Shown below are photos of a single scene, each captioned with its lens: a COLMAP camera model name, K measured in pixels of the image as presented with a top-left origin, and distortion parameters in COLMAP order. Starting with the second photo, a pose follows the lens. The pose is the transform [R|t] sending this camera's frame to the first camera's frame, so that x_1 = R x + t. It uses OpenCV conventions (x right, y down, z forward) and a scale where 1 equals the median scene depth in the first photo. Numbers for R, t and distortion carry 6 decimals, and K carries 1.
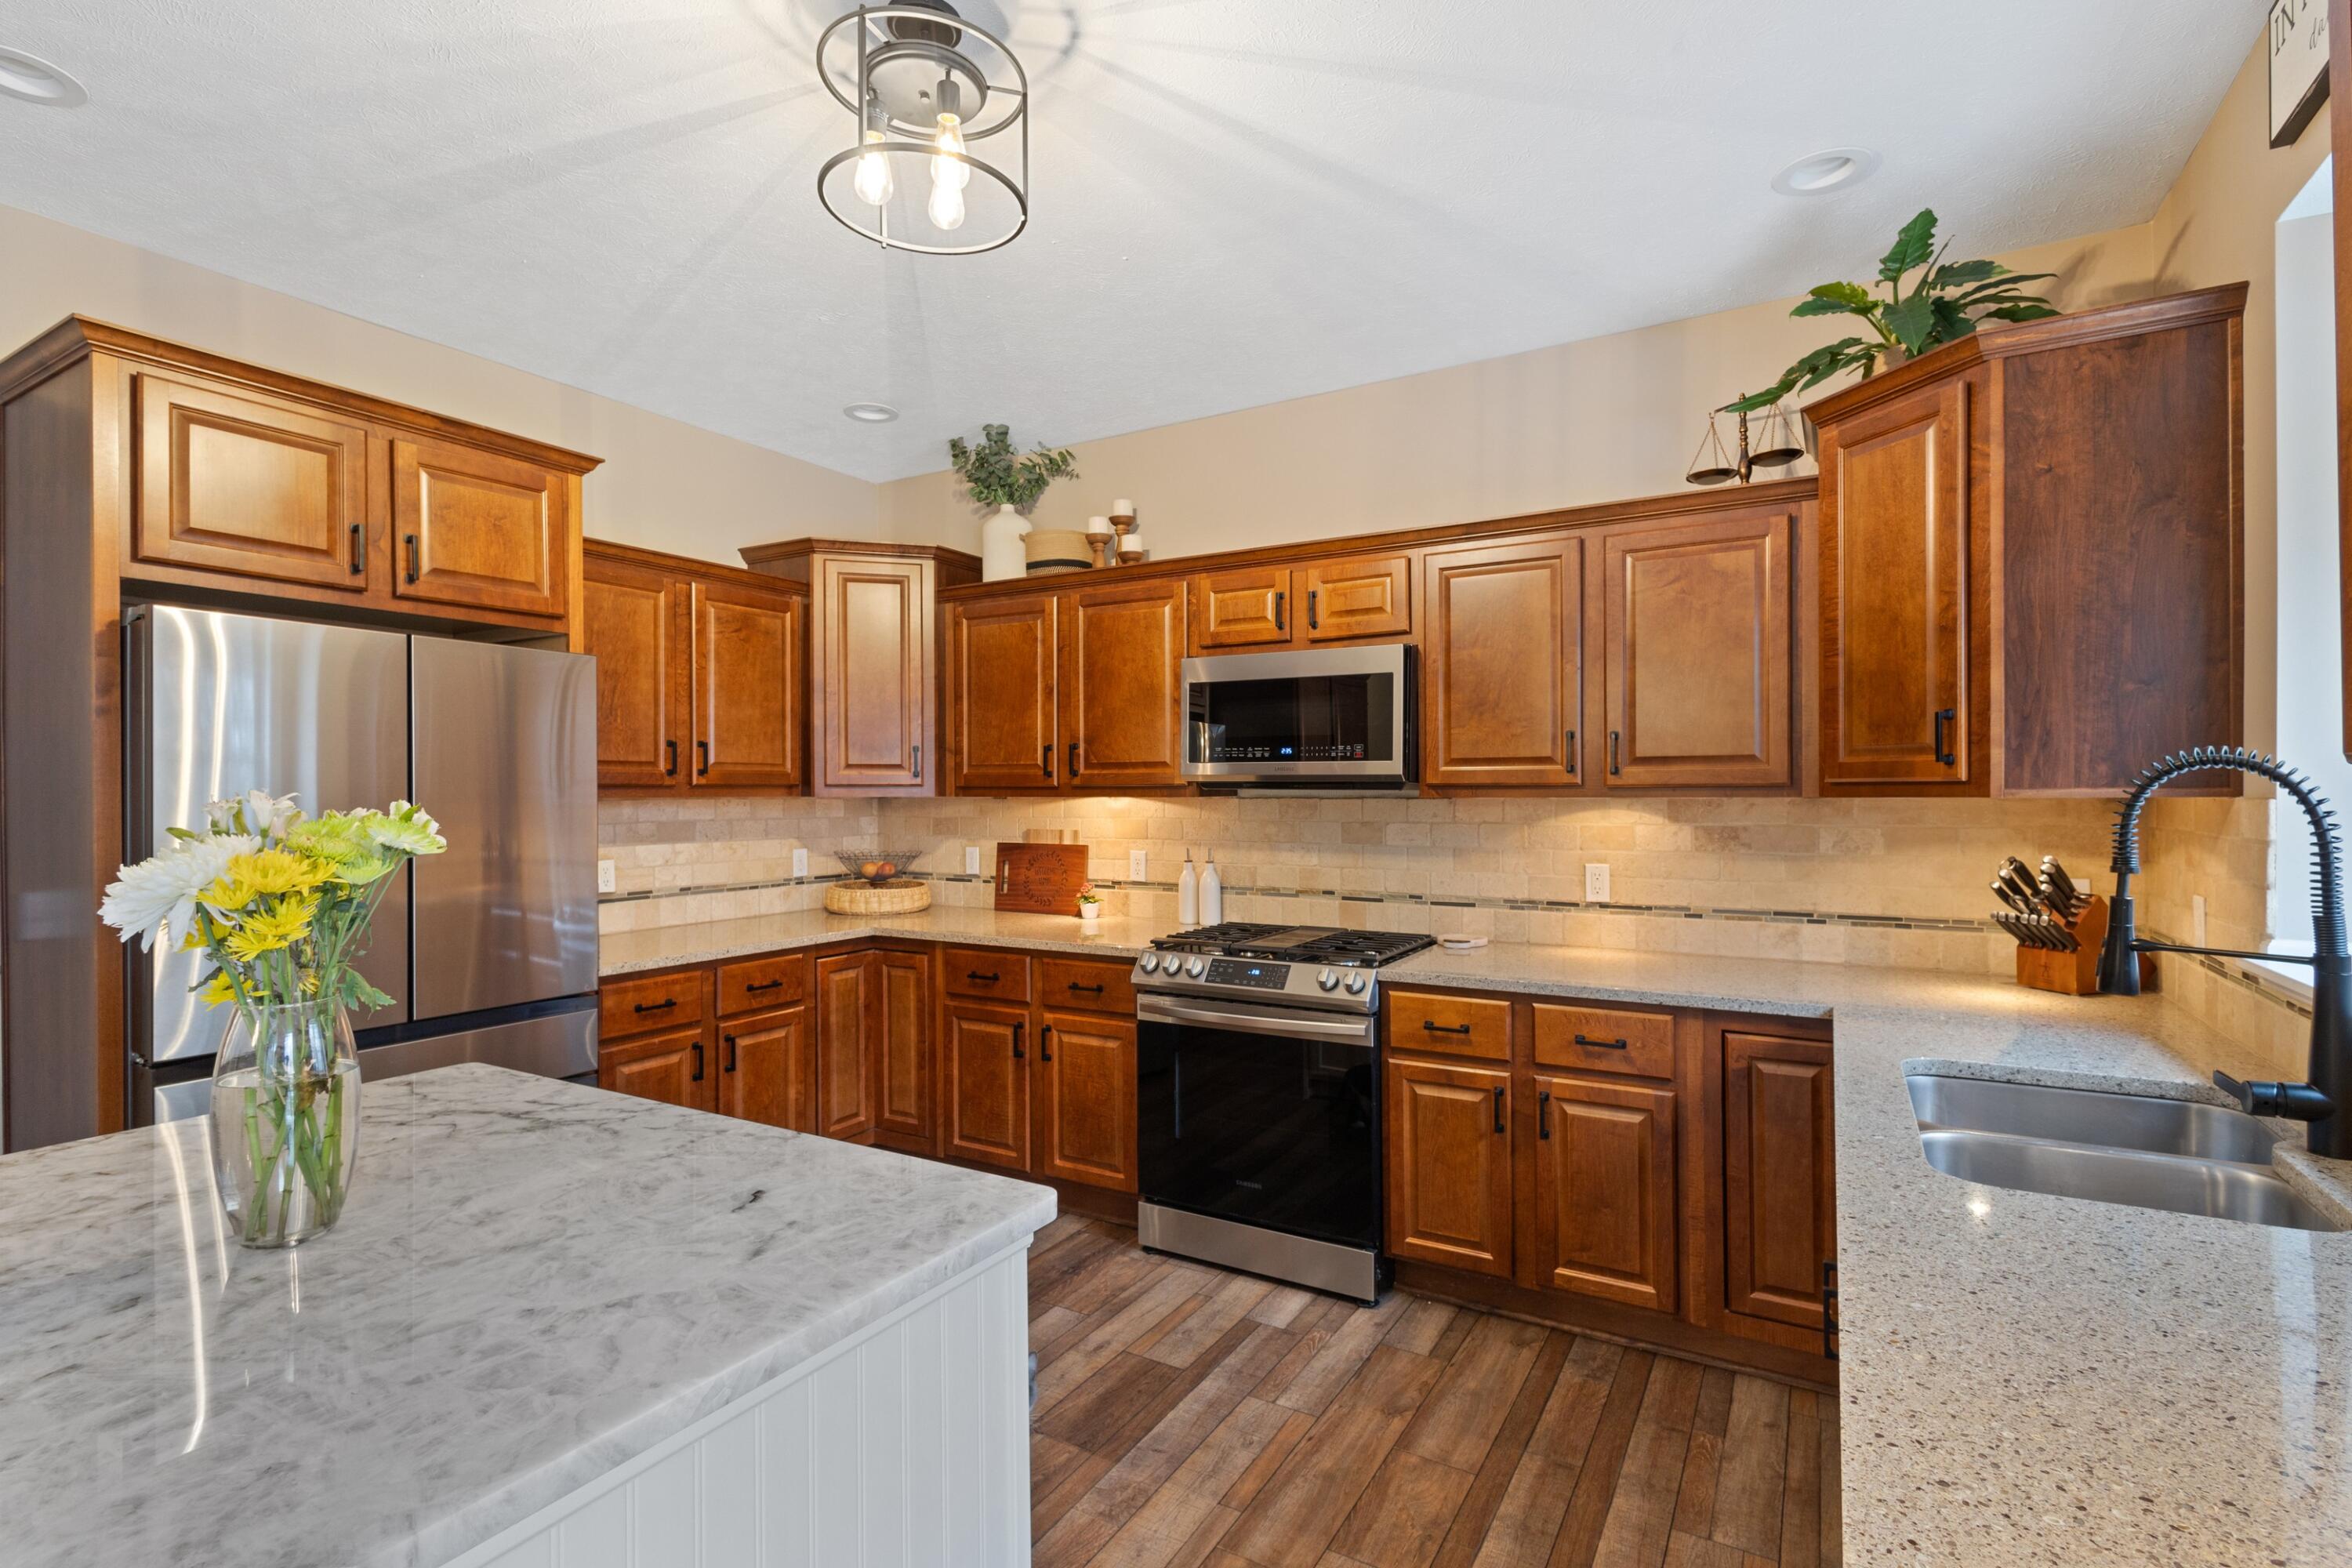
lens RADIAL K [[1091.1, 0, 1181.2], [0, 1091.1, 787.2], [0, 0, 1]] dist [0.011854, -0.004655]
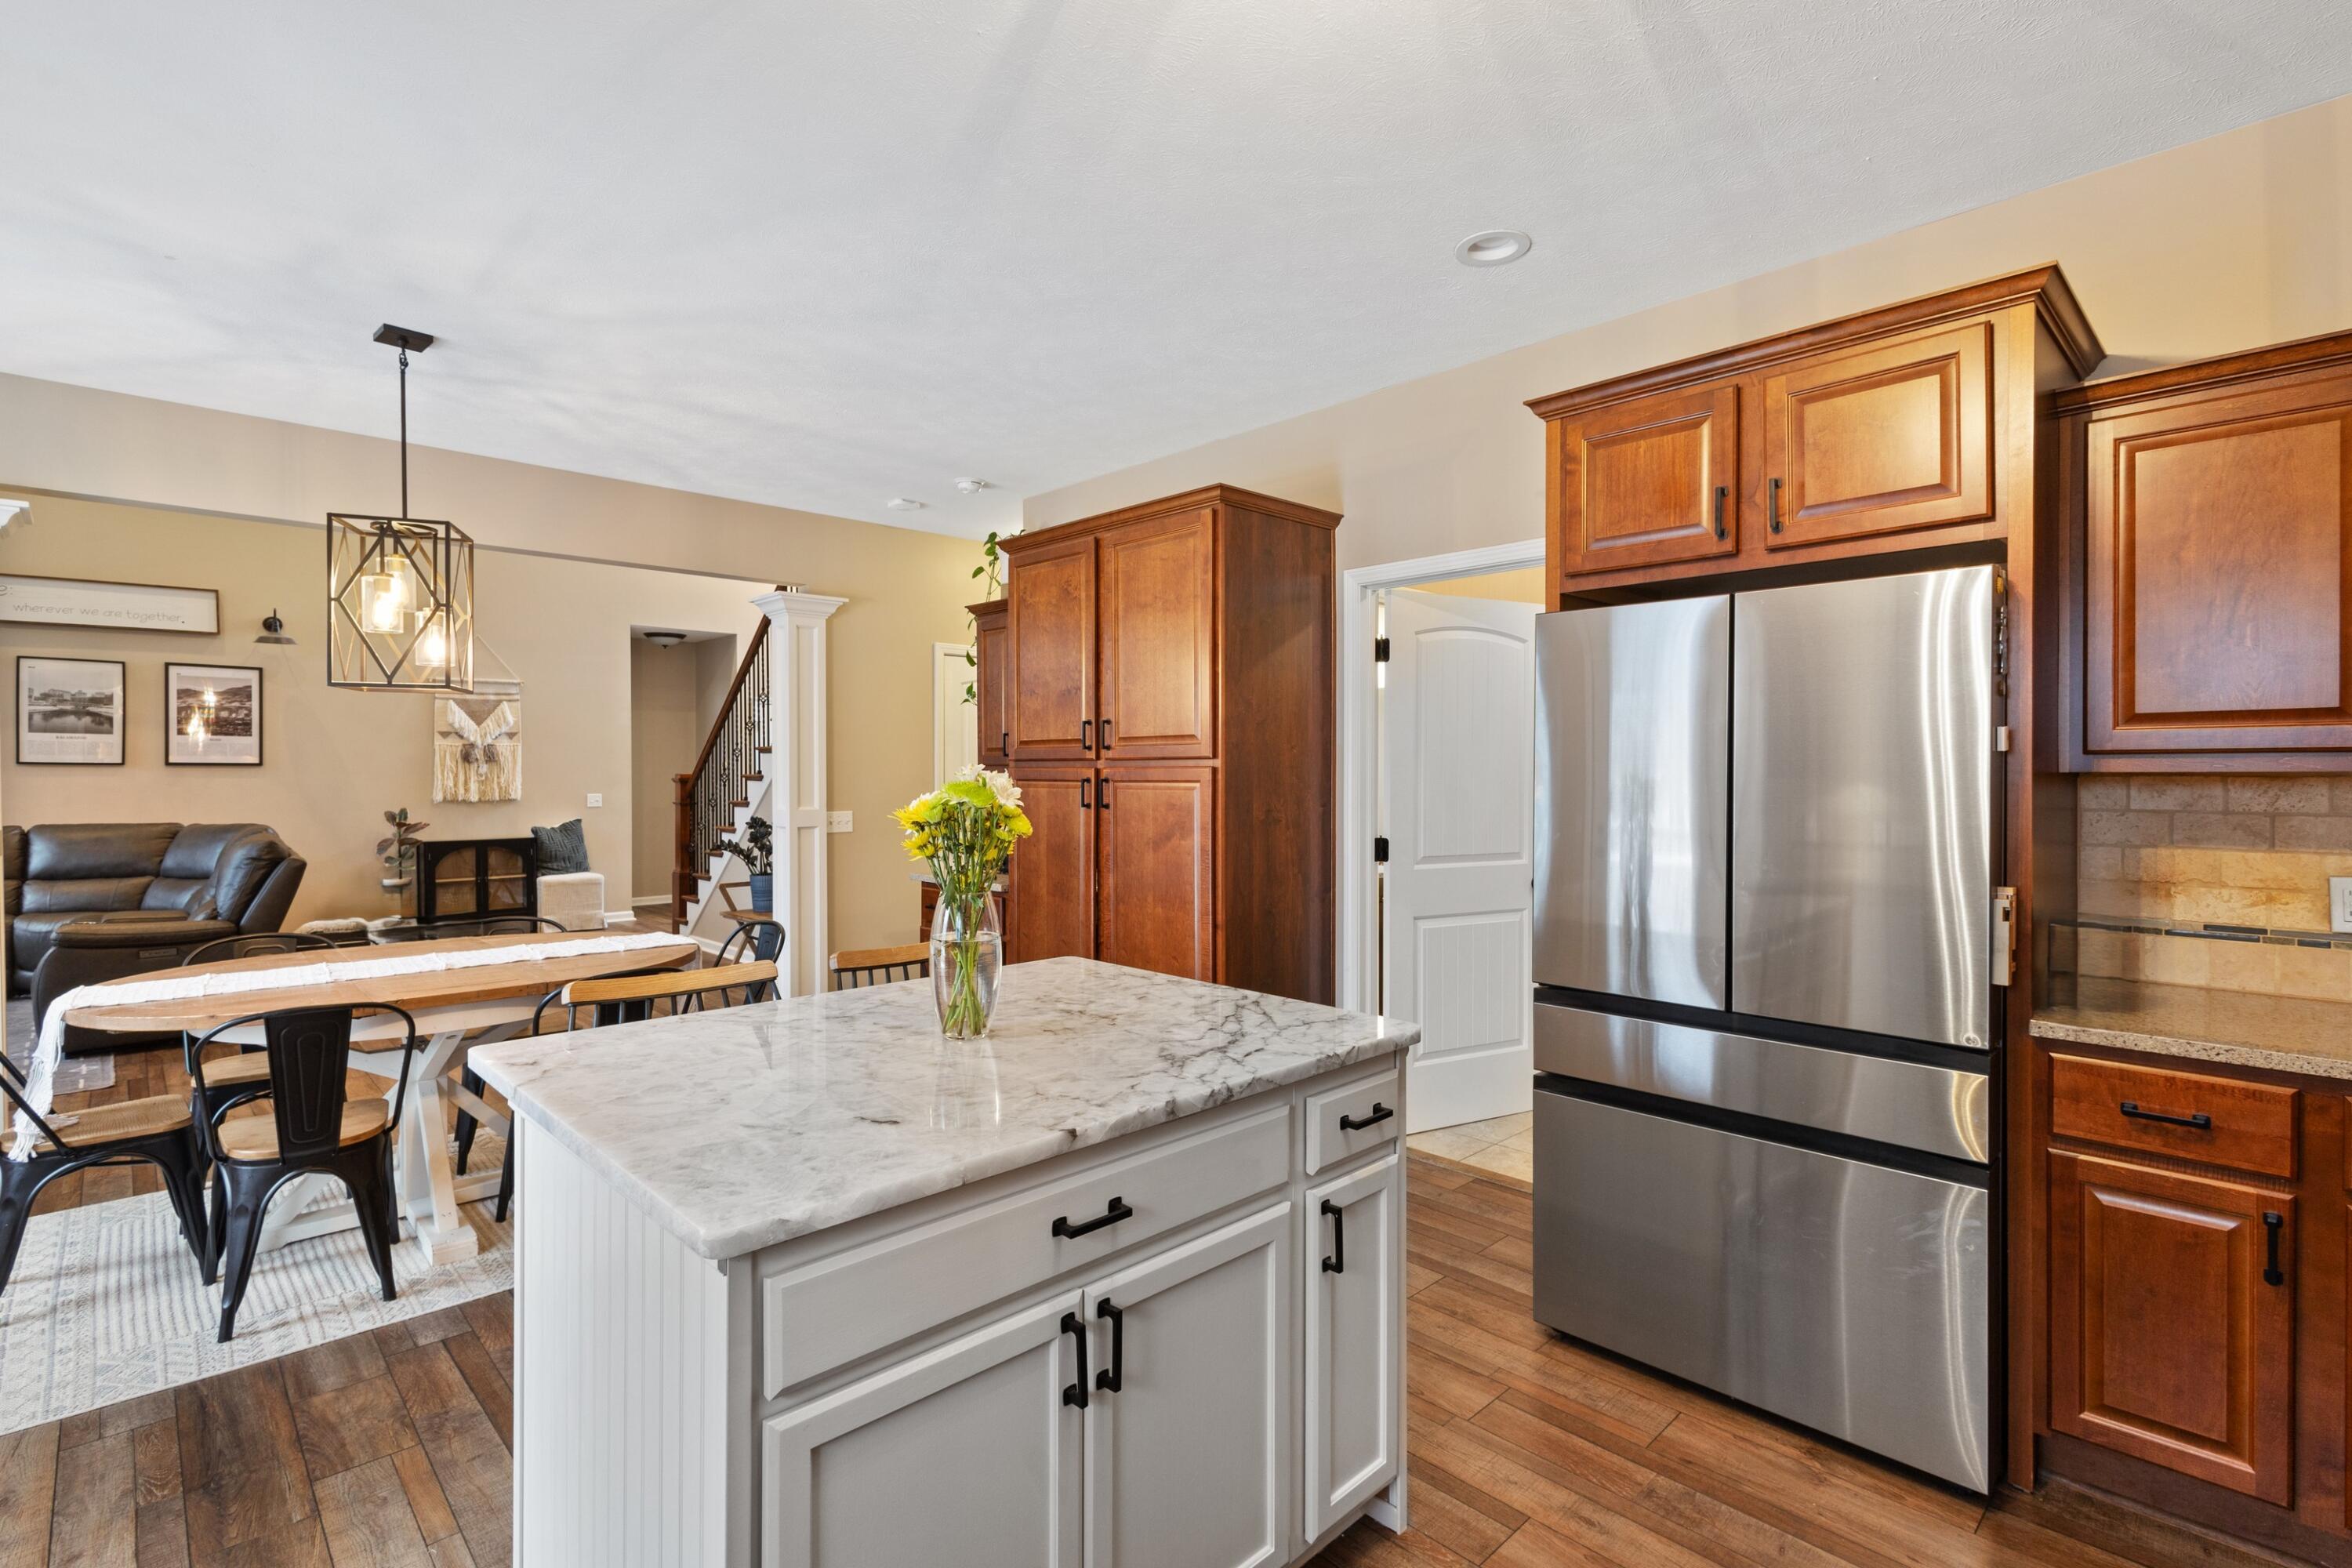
lens RADIAL K [[1091.1, 0, 1182.3], [0, 1091.1, 777.6], [0, 0, 1]] dist [0.011854, -0.004655]
pose [[-0.262017, 0.008945, -0.965022, 0.610403], [0.005382, 0.999955, 0.007807, 0.011900], [0.965048, -0.003148, -0.262053, 1.579129]]
